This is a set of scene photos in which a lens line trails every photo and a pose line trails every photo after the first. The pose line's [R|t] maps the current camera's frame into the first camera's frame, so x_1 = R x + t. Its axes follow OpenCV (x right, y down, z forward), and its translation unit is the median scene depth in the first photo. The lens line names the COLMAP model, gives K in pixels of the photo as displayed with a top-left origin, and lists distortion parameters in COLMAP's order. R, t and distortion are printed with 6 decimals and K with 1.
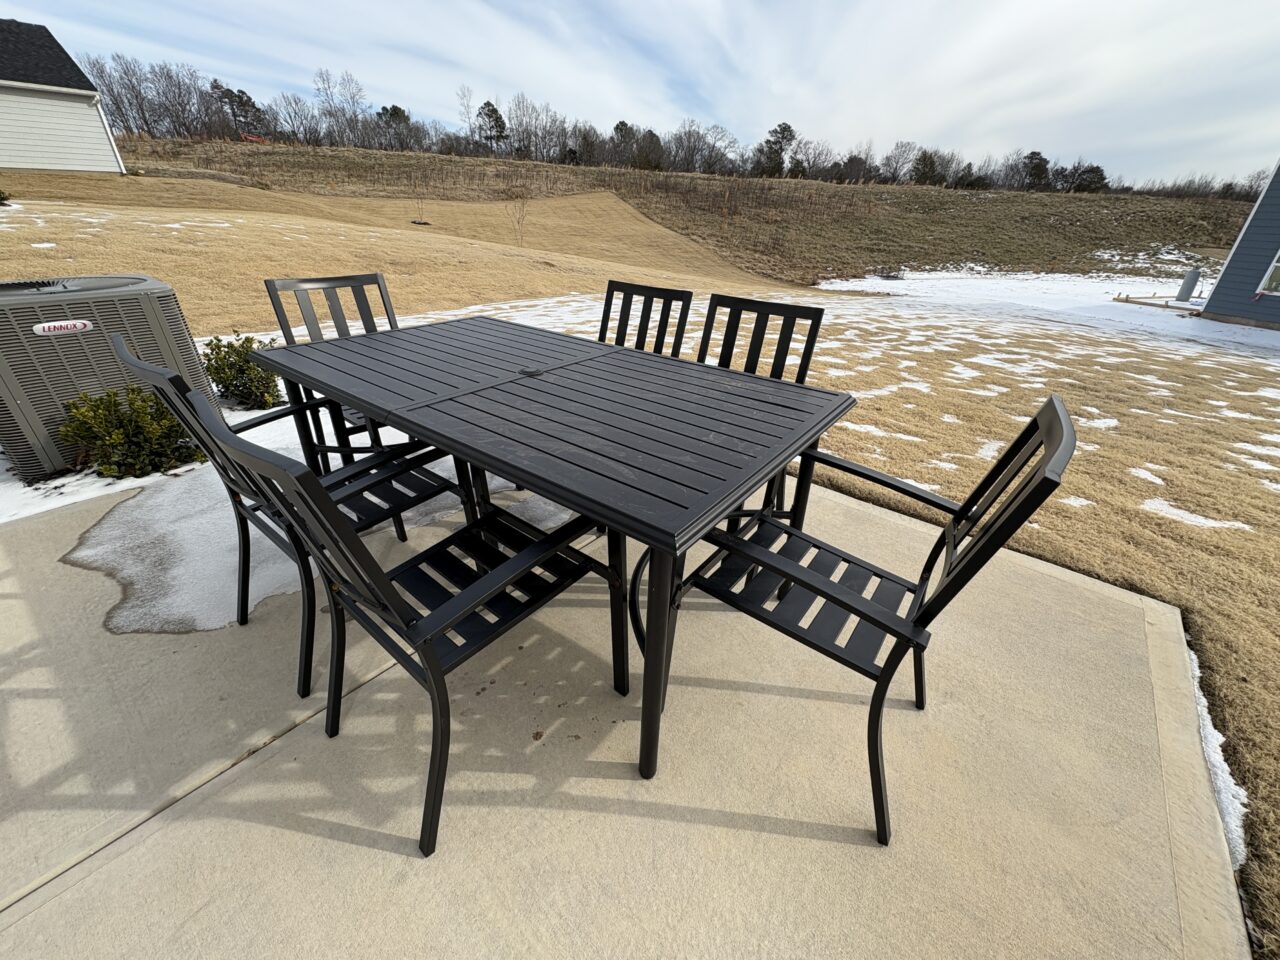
lens RADIAL K [[509.0, 0, 640.0], [0, 509.0, 480.0], [0, 0, 1]] dist [-0.000638, -0.000072]
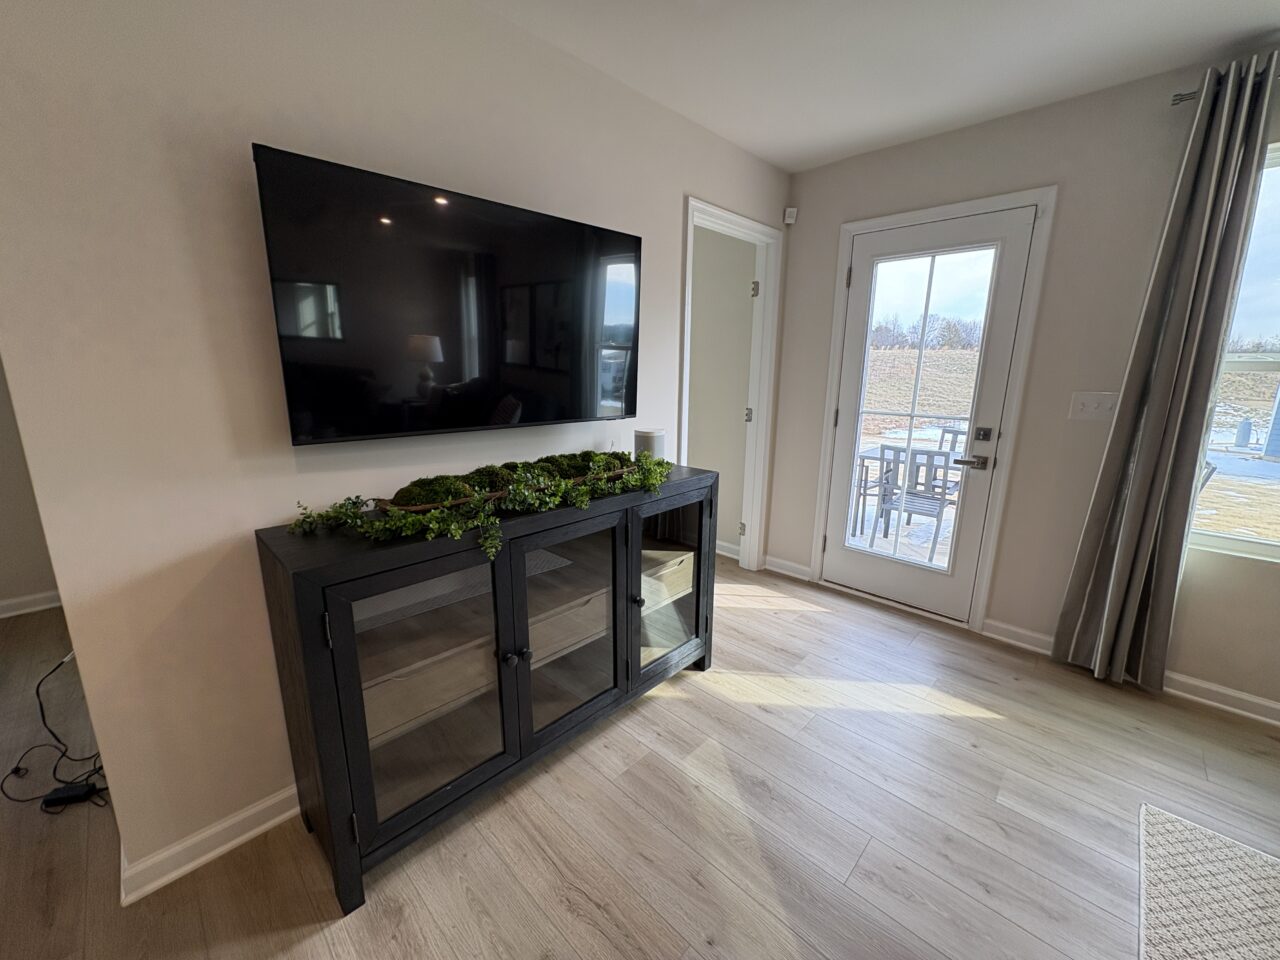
lens RADIAL K [[509.0, 0, 640.0], [0, 509.0, 480.0], [0, 0, 1]] dist [-0.000638, -0.000072]
pose [[0.996750, 0.005441, -0.080370, -0.102872], [-0.027305, 0.961470, -0.273550, 0.039459], [0.075785, 0.274855, 0.958494, -0.097070]]
